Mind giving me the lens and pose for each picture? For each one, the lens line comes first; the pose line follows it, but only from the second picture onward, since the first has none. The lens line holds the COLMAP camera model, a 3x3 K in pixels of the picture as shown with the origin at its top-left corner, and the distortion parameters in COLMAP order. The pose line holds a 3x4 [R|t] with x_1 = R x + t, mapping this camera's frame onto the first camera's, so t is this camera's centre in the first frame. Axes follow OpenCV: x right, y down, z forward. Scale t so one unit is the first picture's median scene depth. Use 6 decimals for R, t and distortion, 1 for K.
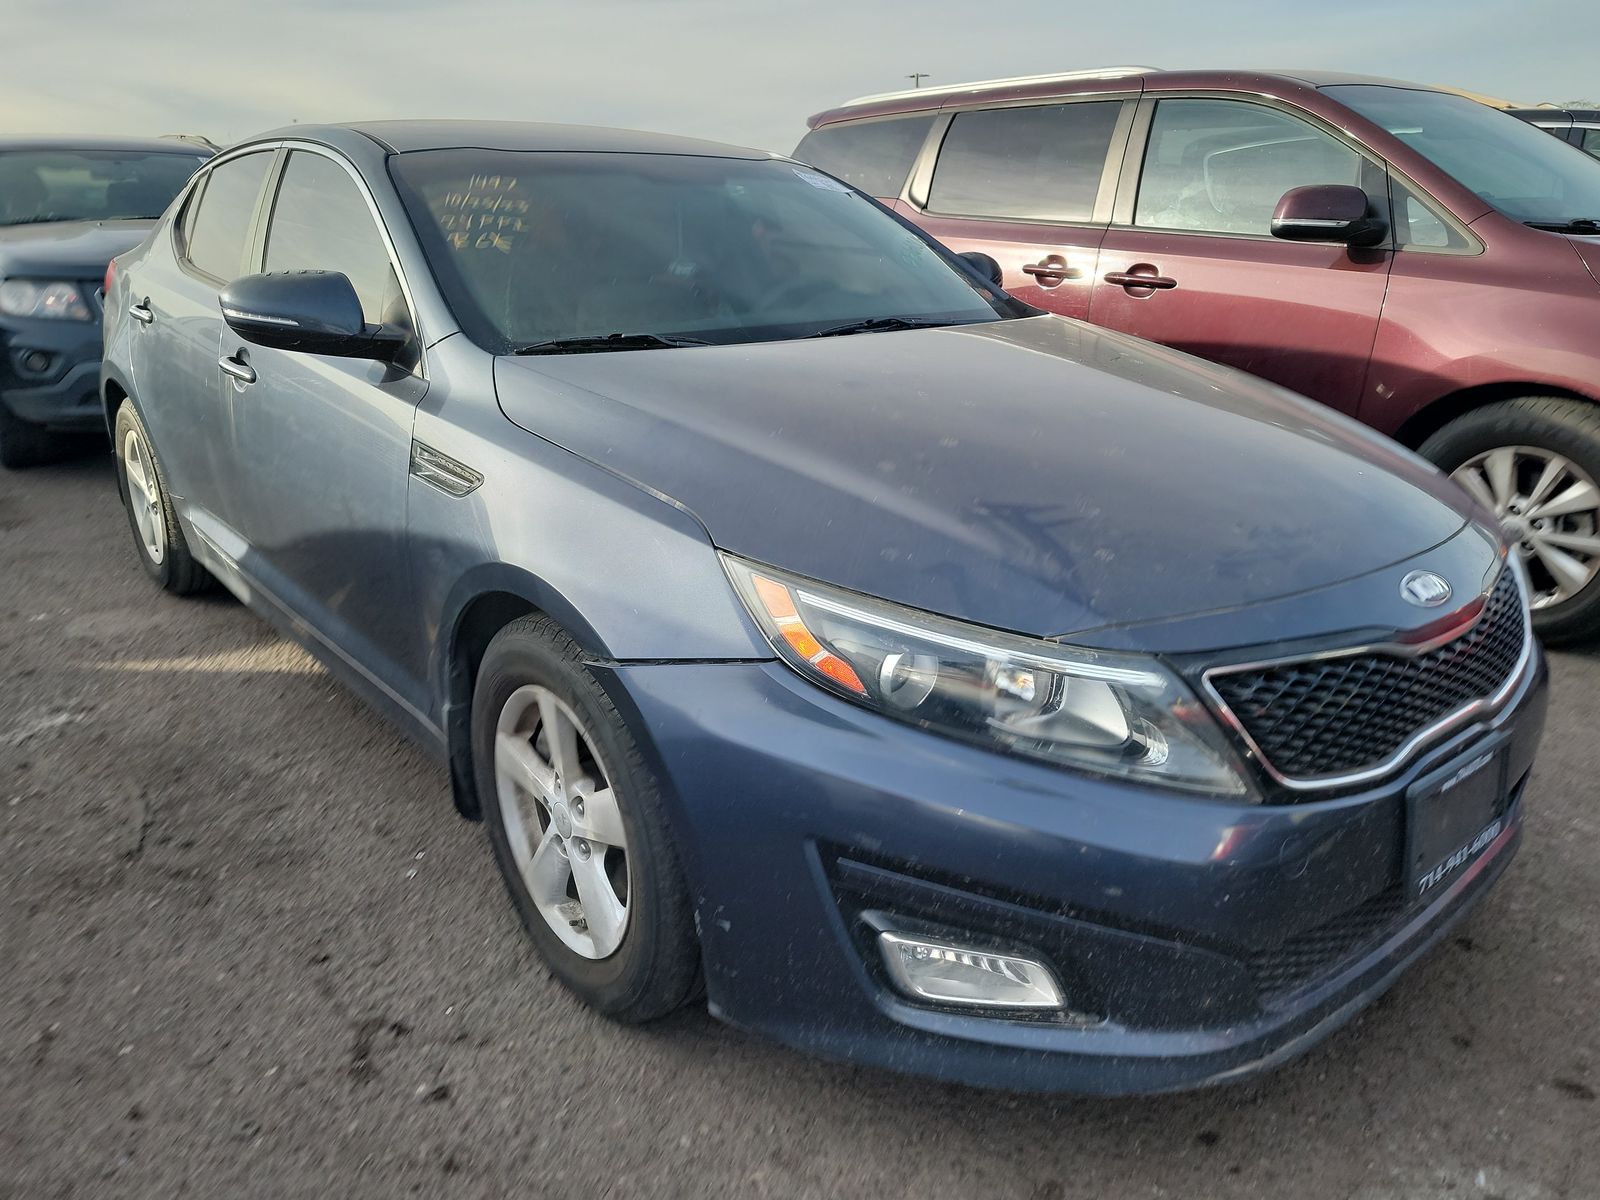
lens RADIAL K [[1128.4, 0, 800.0], [0, 1128.4, 600.0], [0, 0, 1]] dist [0.065297, -0.054253]
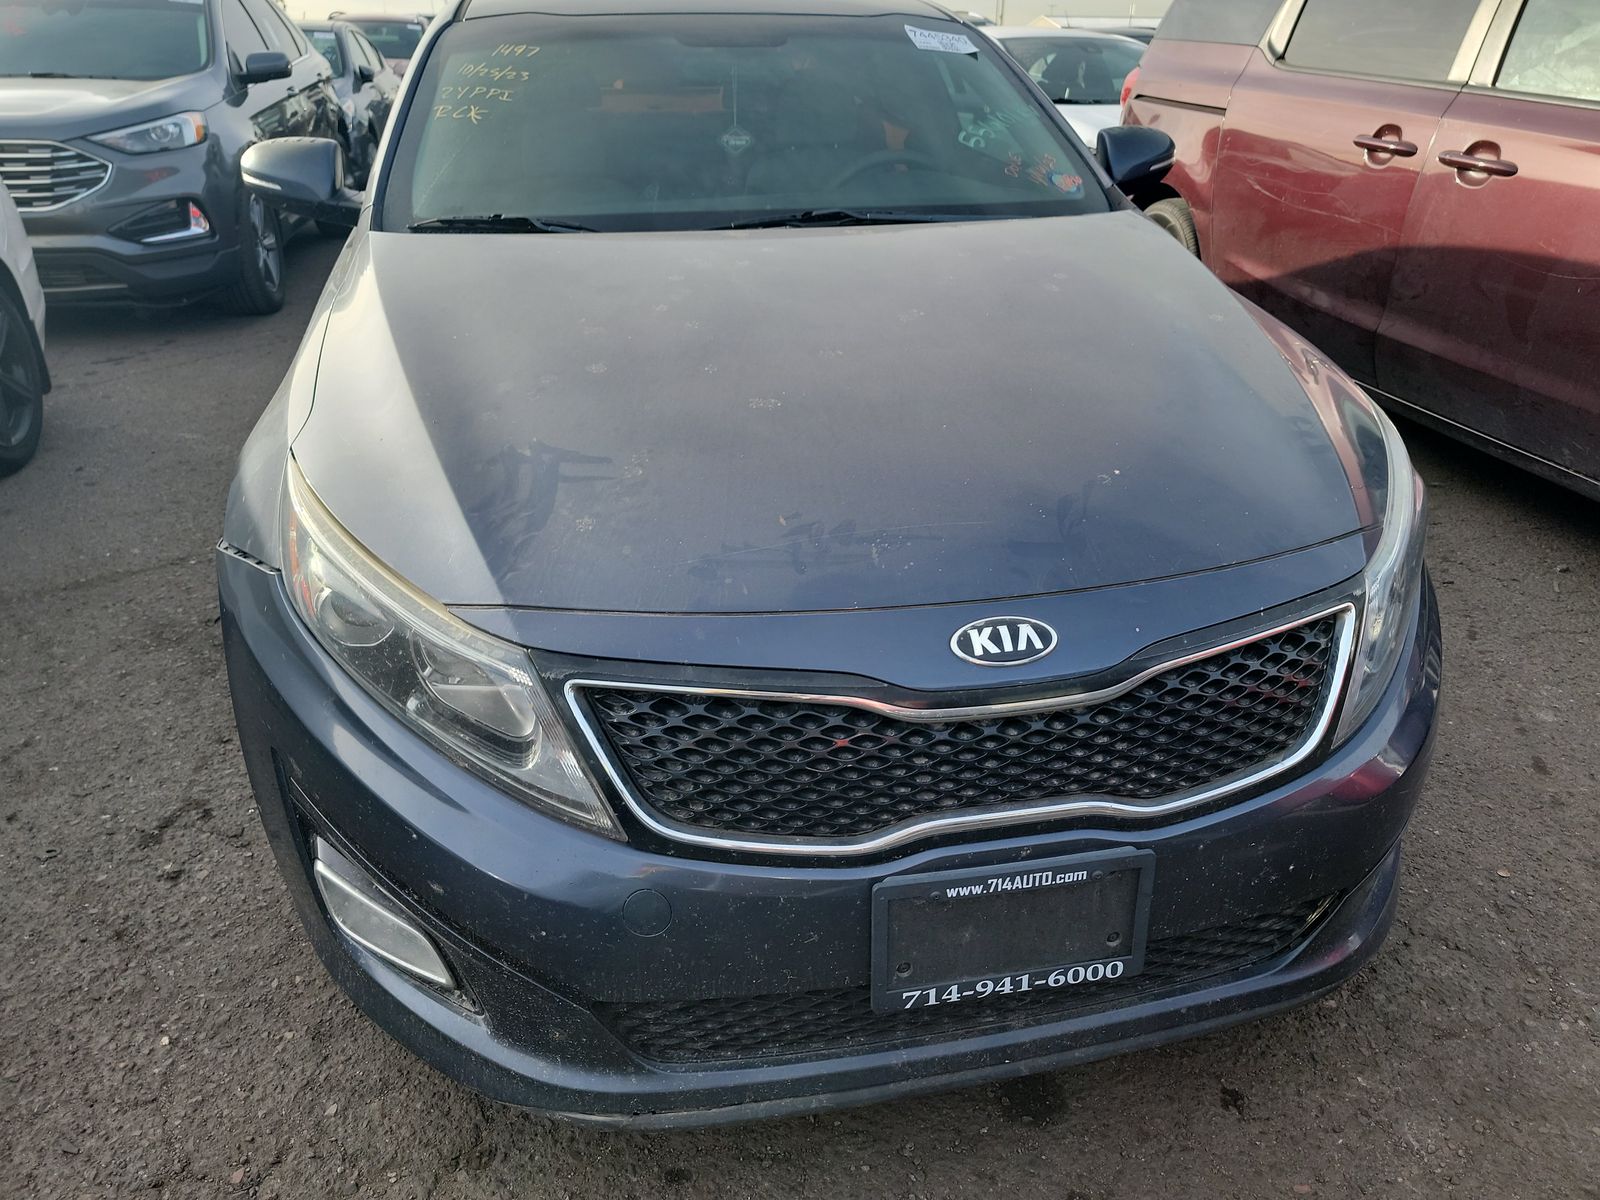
lens RADIAL K [[1117.5, 0, 816.0], [0, 1117.5, 599.7], [0, 0, 1]] dist [0.051128, -0.035634]
pose [[0.885060, 0.202512, -0.419116, 0.679453], [-0.148261, 0.976151, 0.158578, -0.124985], [0.441235, -0.078213, 0.893977, 0.259785]]
